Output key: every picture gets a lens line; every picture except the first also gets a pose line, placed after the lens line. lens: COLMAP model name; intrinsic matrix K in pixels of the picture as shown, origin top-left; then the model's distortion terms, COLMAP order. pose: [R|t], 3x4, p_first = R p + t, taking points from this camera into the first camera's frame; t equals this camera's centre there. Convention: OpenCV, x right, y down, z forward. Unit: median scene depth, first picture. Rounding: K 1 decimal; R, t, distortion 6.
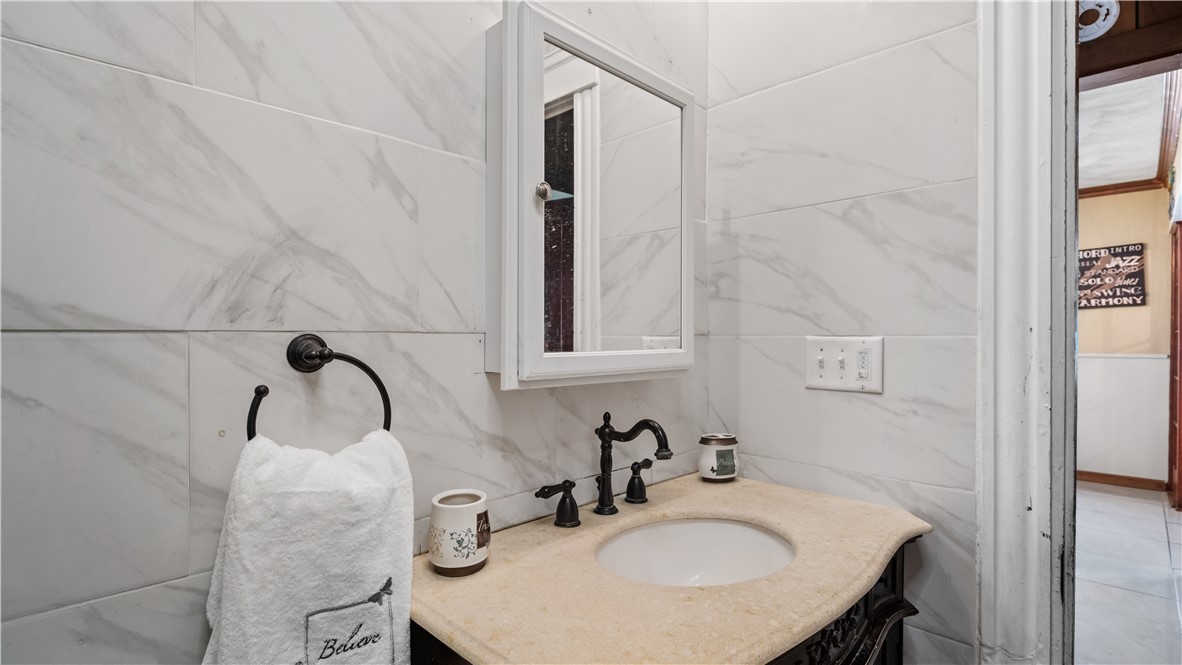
lens RADIAL K [[557.0, 0, 592.1], [0, 557.0, 340.7], [0, 0, 1]] dist [-0.001503, -0.000199]
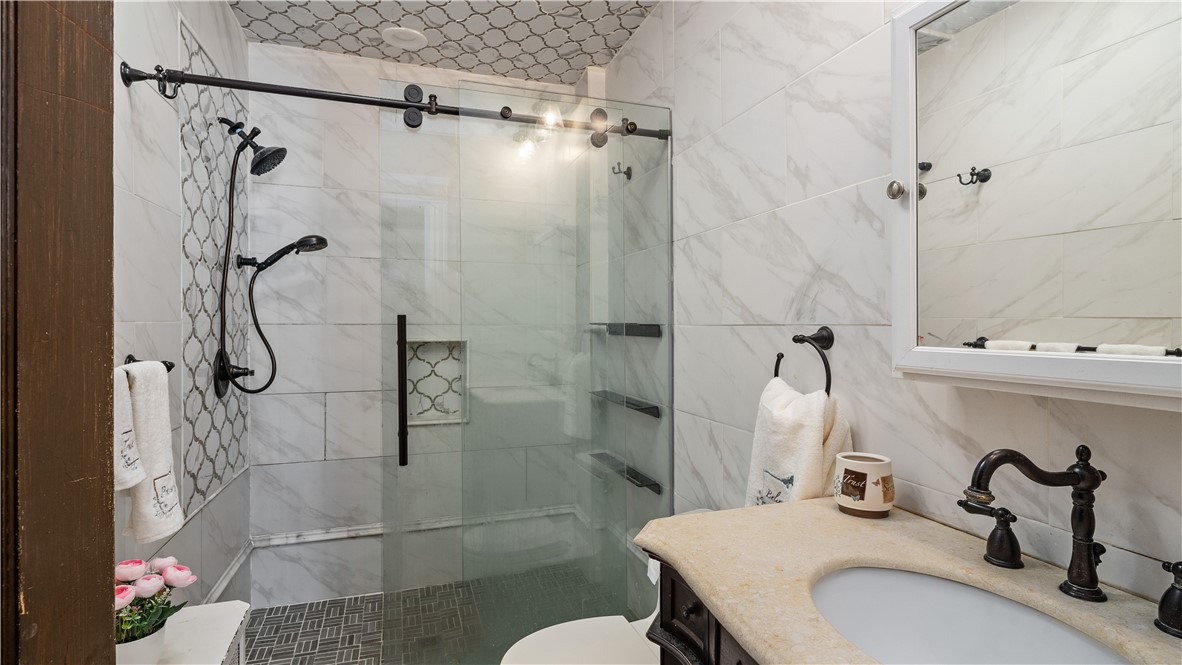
lens RADIAL K [[557.0, 0, 590.9], [0, 557.0, 324.9], [0, 0, 1]] dist [-0.001503, -0.000199]
pose [[-0.440185, 0.003988, -0.897898, 1.217604], [-0.003658, 0.999974, 0.006235, -0.023129], [0.897900, 0.006029, -0.440159, 1.055373]]
